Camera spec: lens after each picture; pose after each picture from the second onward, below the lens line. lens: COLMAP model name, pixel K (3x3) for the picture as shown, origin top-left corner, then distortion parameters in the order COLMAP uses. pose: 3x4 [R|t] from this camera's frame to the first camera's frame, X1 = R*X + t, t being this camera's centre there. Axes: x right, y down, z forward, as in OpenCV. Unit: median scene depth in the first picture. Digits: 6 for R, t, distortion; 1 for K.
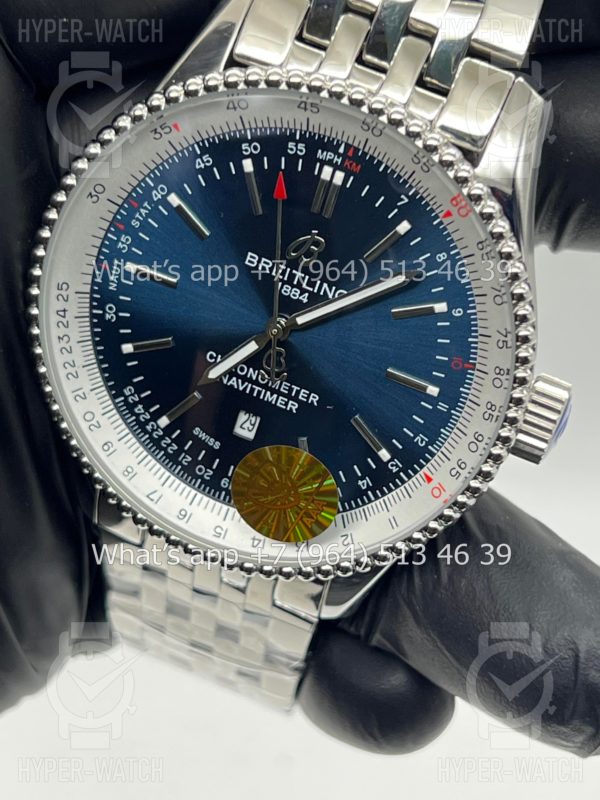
lens RADIAL K [[1830.5, 0, 300.3], [0, 1830.5, 403.5], [0, 0, 1]] dist [0.191747, 0.000000]
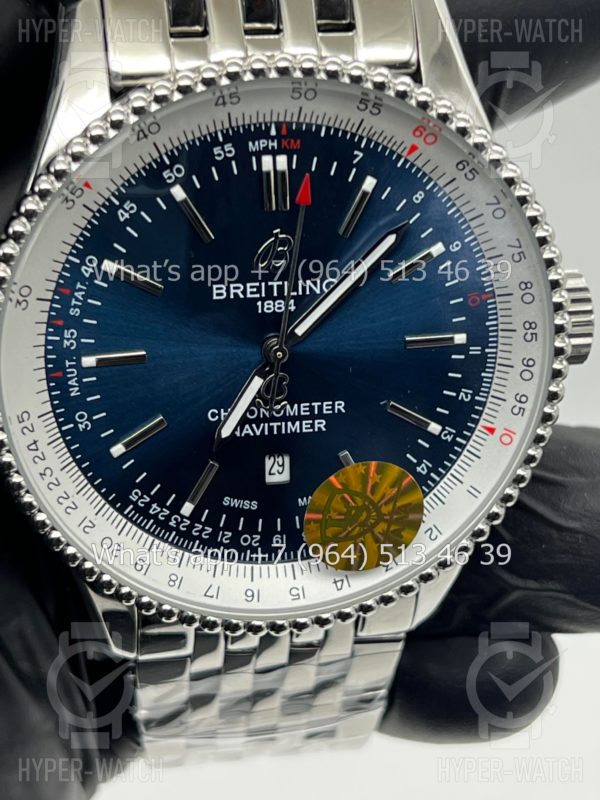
lens RADIAL K [[1830.5, 0, 298.9], [0, 1830.5, 396.6], [0, 0, 1]] dist [0.191747, 0.000000]
pose [[0.855165, -0.432548, 0.285648, -0.261665], [0.433087, 0.899020, 0.064796, -0.073145], [-0.284831, 0.068299, 0.956142, 0.160889]]
